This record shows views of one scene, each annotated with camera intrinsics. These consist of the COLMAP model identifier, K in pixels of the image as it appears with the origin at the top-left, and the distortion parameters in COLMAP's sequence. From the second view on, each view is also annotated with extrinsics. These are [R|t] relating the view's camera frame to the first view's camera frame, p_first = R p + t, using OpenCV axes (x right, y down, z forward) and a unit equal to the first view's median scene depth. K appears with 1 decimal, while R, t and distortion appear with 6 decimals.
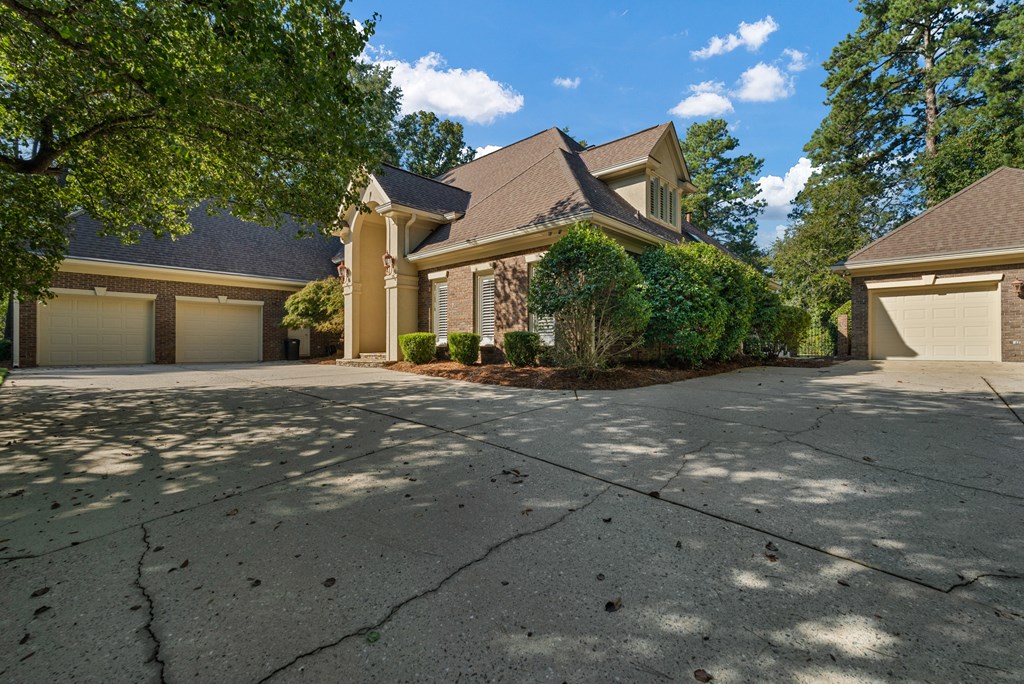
lens RADIAL K [[447.9, 0, 512.0], [0, 447.9, 342.0], [0, 0, 1]] dist [-0.000090, 0.000116]
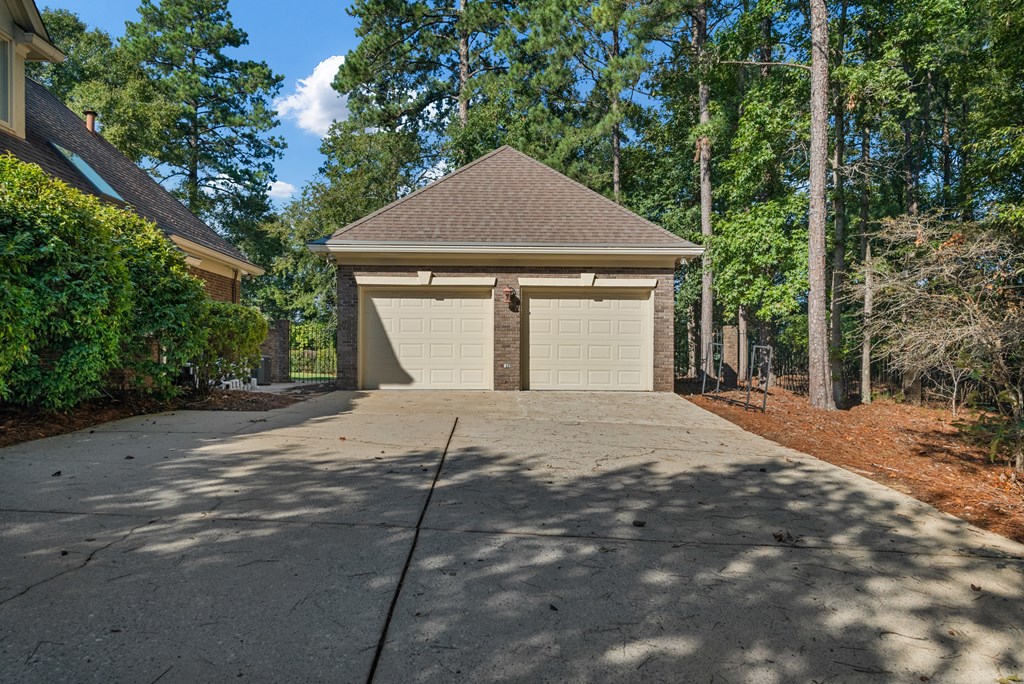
lens RADIAL K [[618.5, 0, 512.0], [0, 618.5, 342.0], [0, 0, 1]] dist [0.021324, -0.000064]
pose [[0.739568, 0.012702, 0.672962, 0.260517], [-0.014521, 0.999890, -0.002915, -0.025023], [-0.672925, -0.007616, 0.739671, 0.121246]]
